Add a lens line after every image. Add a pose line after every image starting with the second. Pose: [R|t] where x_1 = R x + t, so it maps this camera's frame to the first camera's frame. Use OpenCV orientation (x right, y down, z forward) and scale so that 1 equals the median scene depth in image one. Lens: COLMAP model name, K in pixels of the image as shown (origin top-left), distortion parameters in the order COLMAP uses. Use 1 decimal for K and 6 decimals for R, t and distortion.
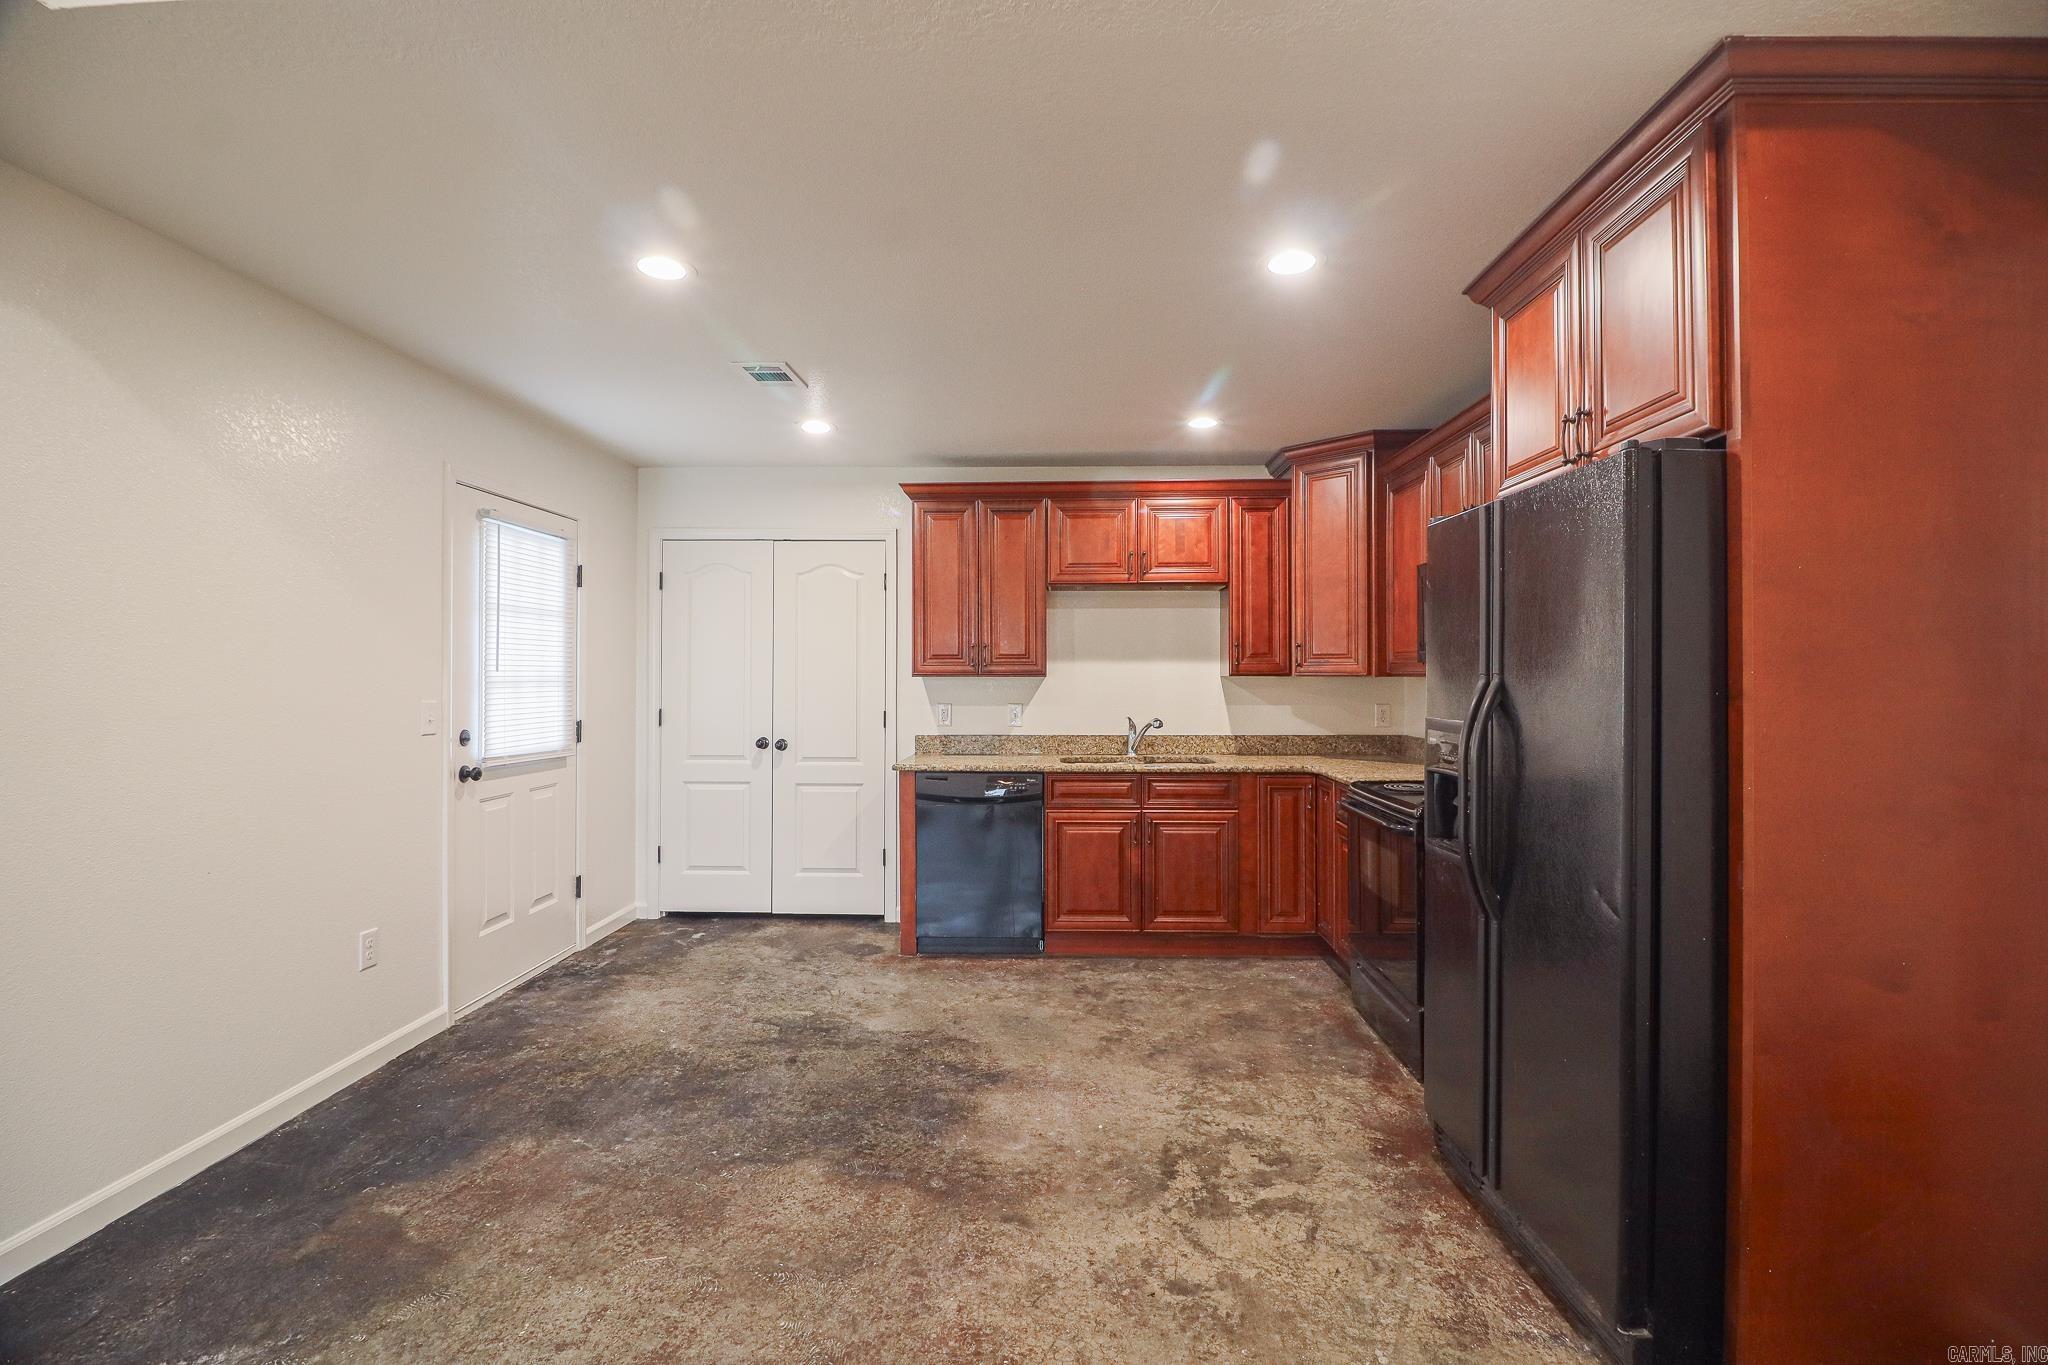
lens RADIAL K [[944.3, 0, 1031.0], [0, 944.3, 666.5], [0, 0, 1]] dist [0.001632, -0.015042]
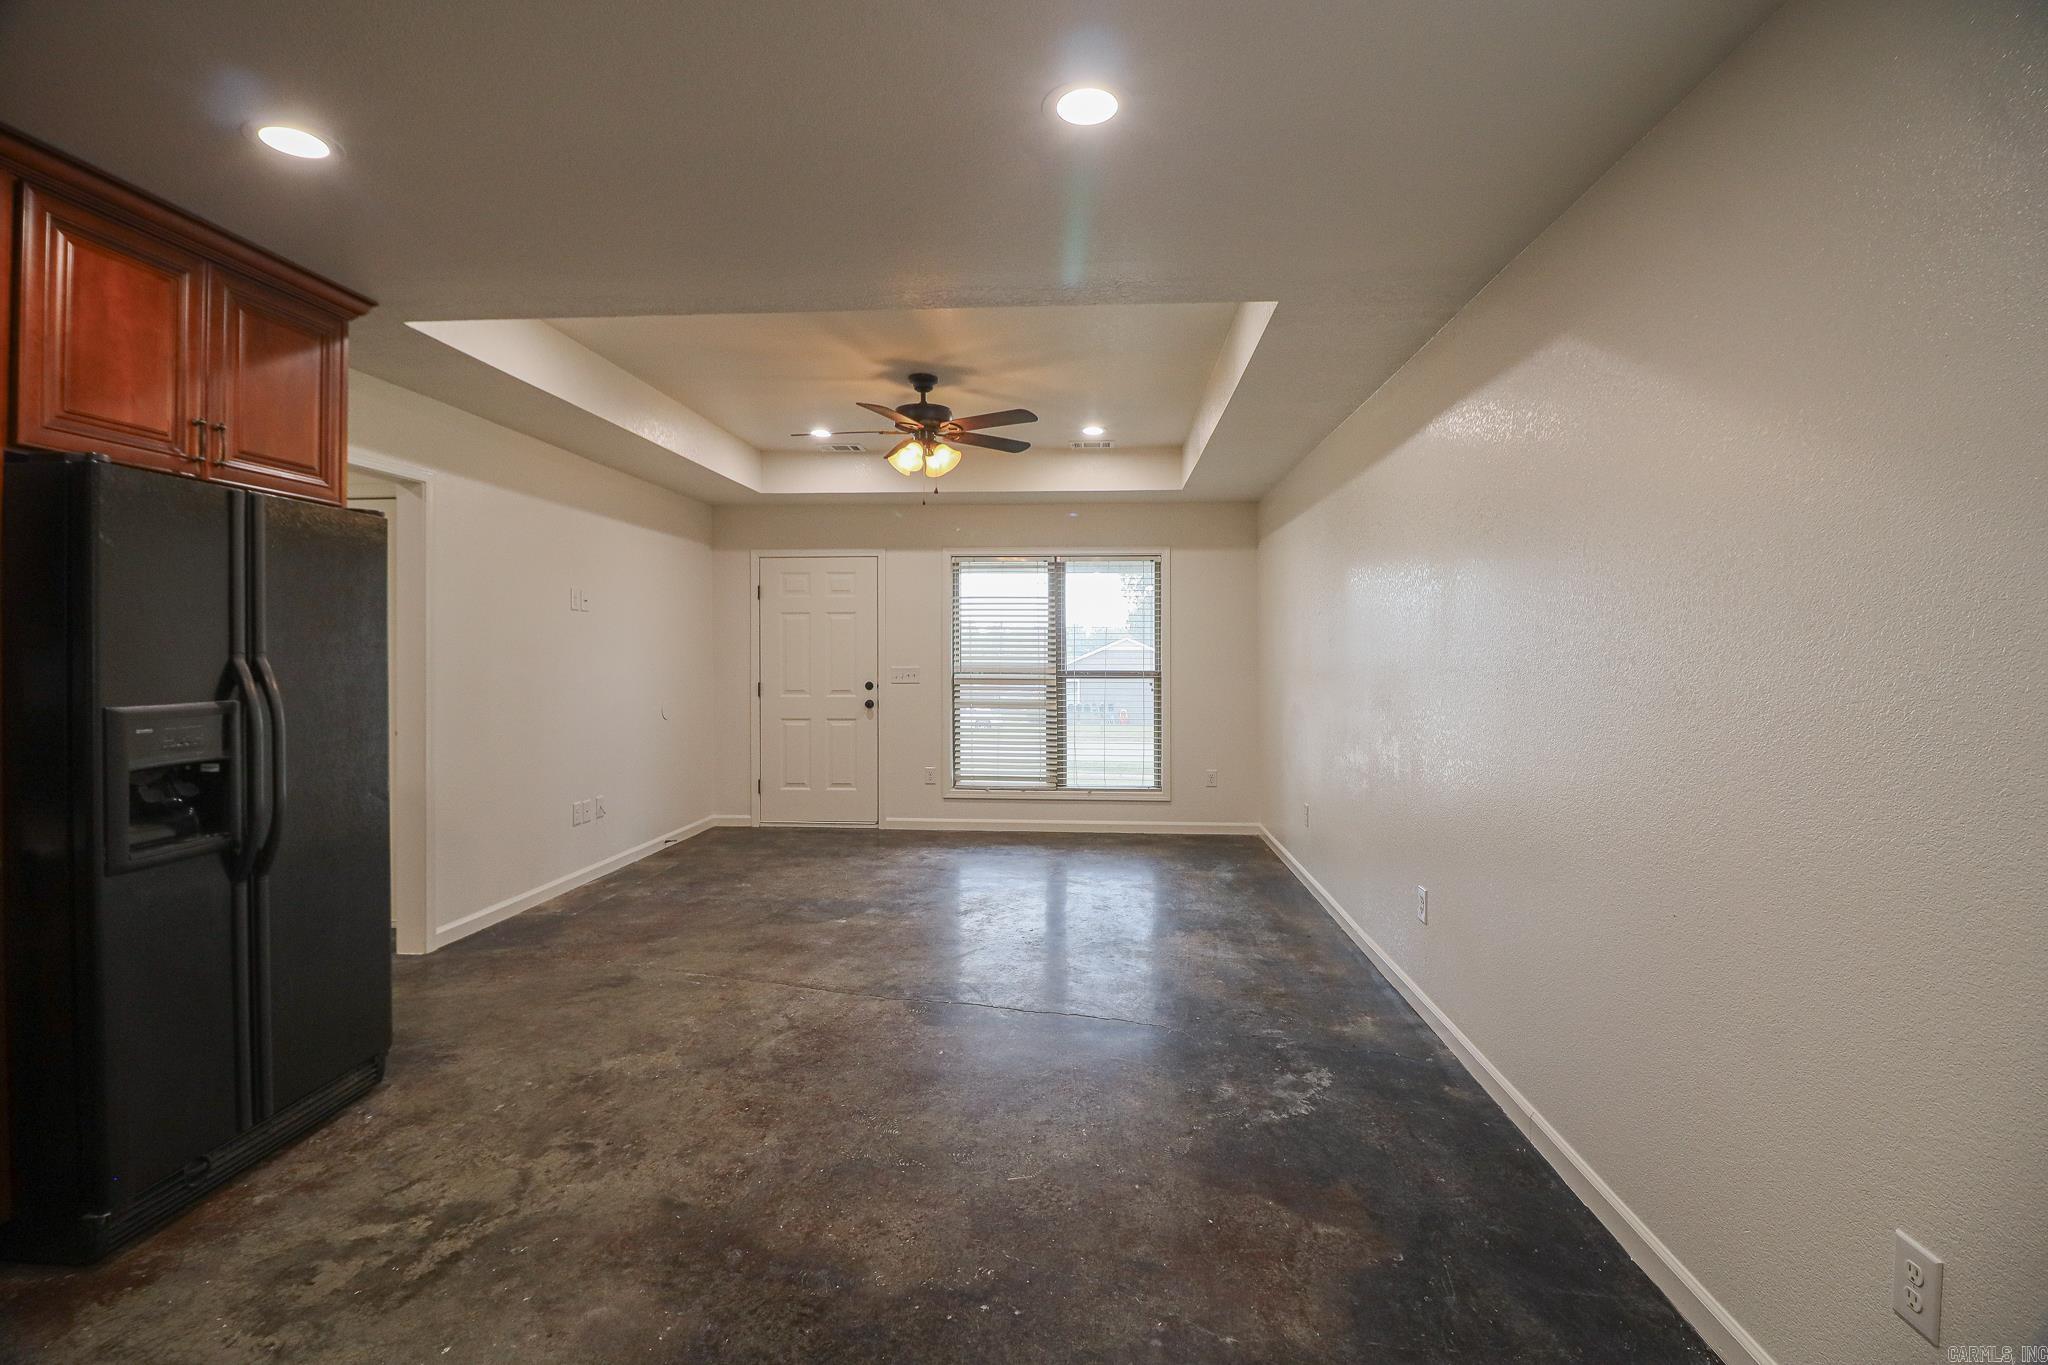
lens RADIAL K [[940.1, 0, 1038.3], [0, 940.1, 652.6], [0, 0, 1]] dist [0.004785, -0.015228]
pose [[-0.999515, 0.000100, 0.031133, -0.229690], [-0.000215, 0.999949, -0.010102, 0.008916], [-0.031132, -0.010104, -0.999464, 1.059620]]
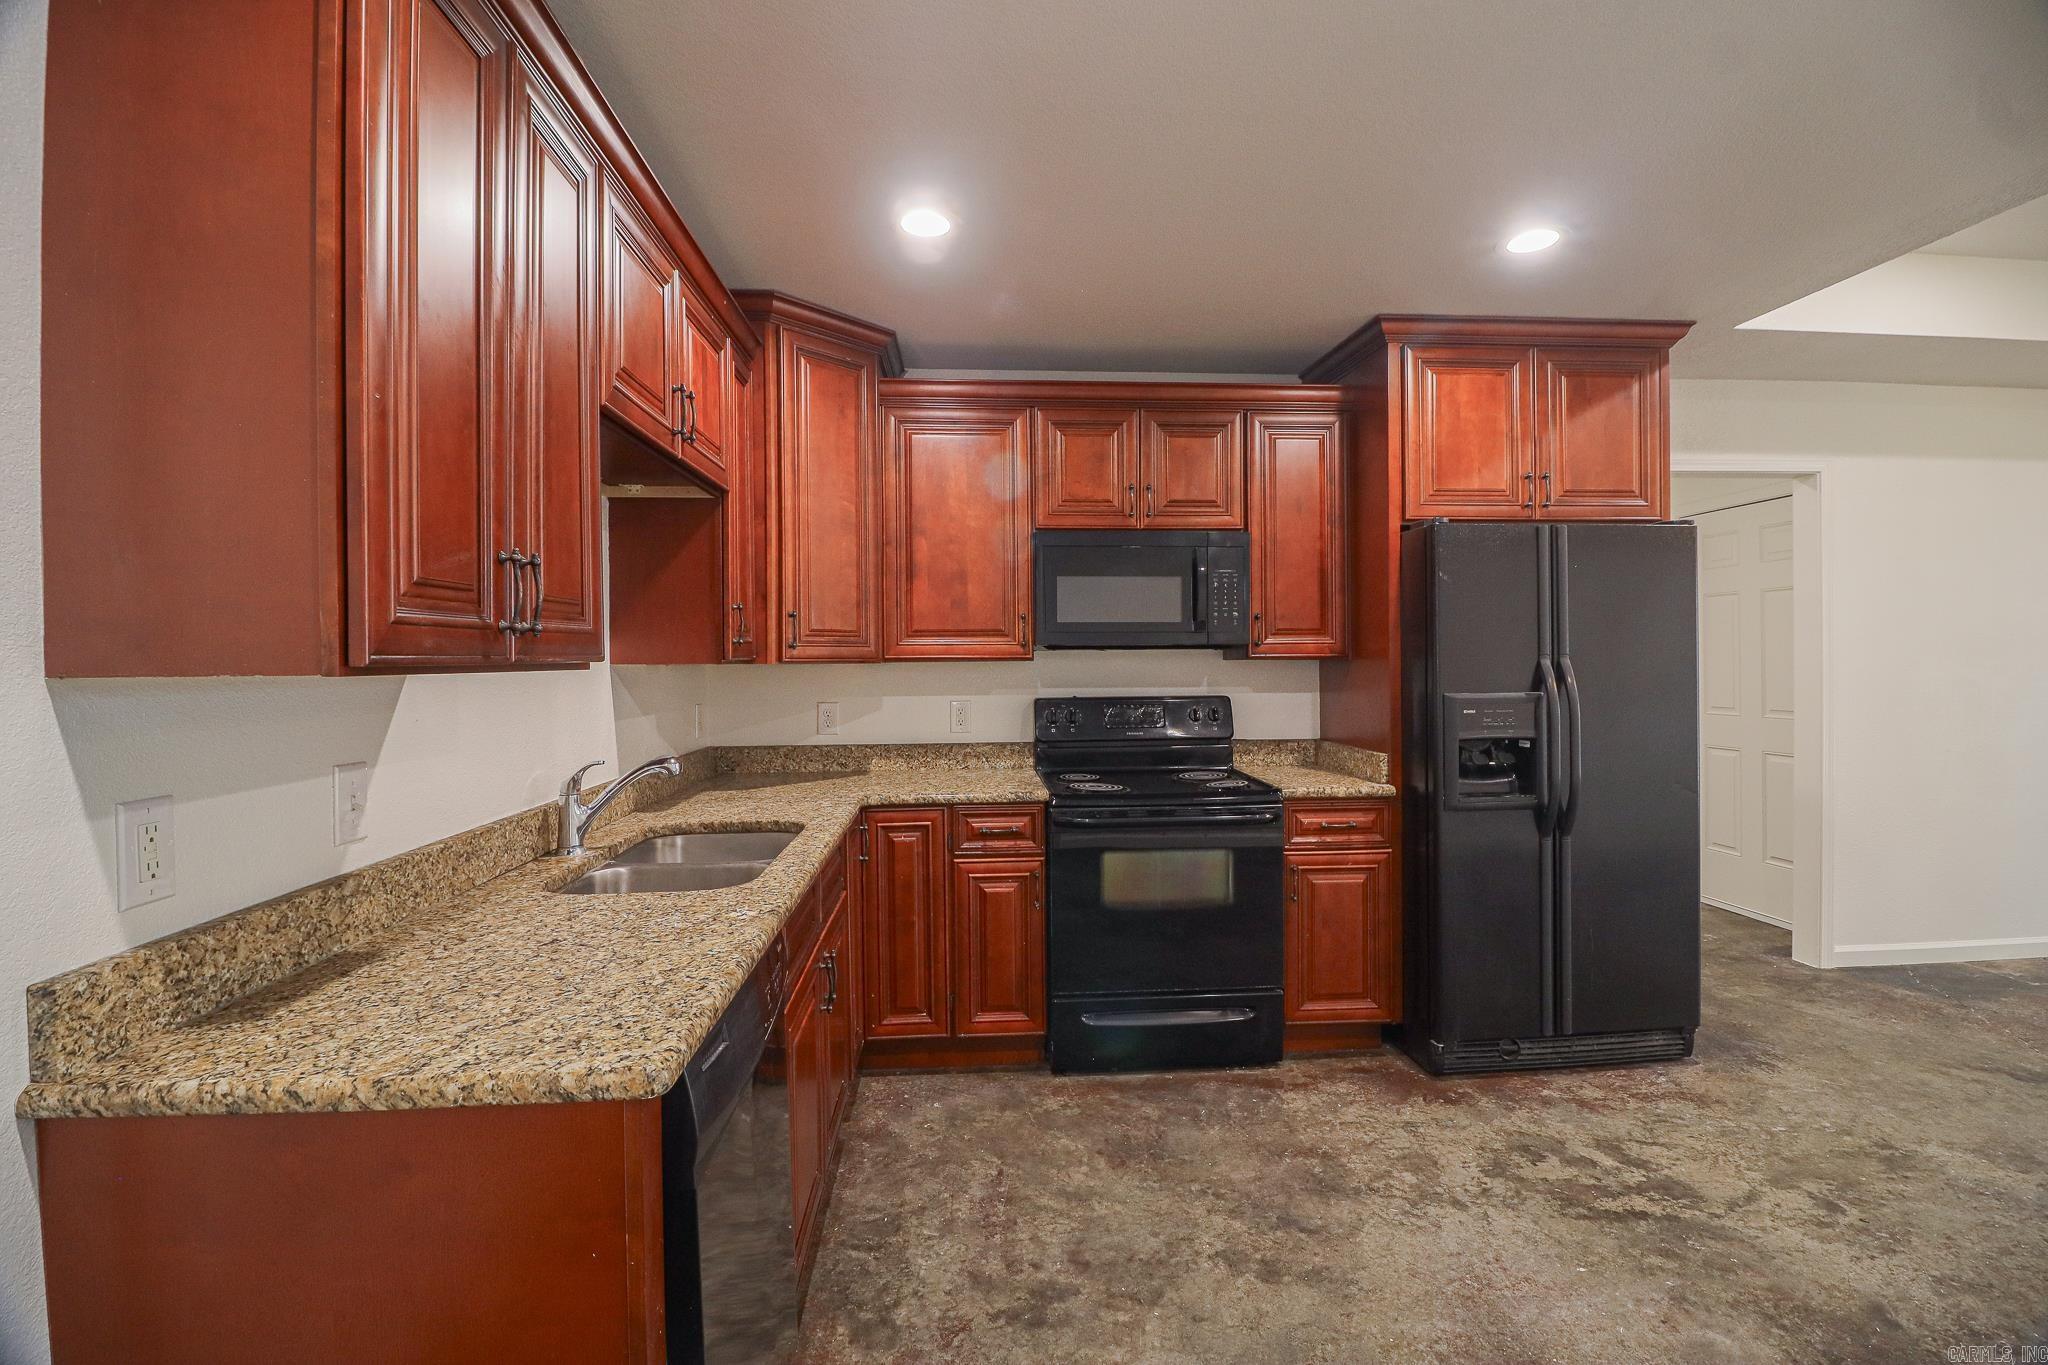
lens RADIAL K [[938.3, 0, 1029.4], [0, 938.3, 661.3], [0, 0, 1]] dist [0.001860, -0.014004]
pose [[-0.106785, -0.000884, 0.994282, -0.391116], [-0.000068, 1.000000, 0.000881, 0.008144], [-0.994282, 0.000026, -0.106785, 0.977384]]
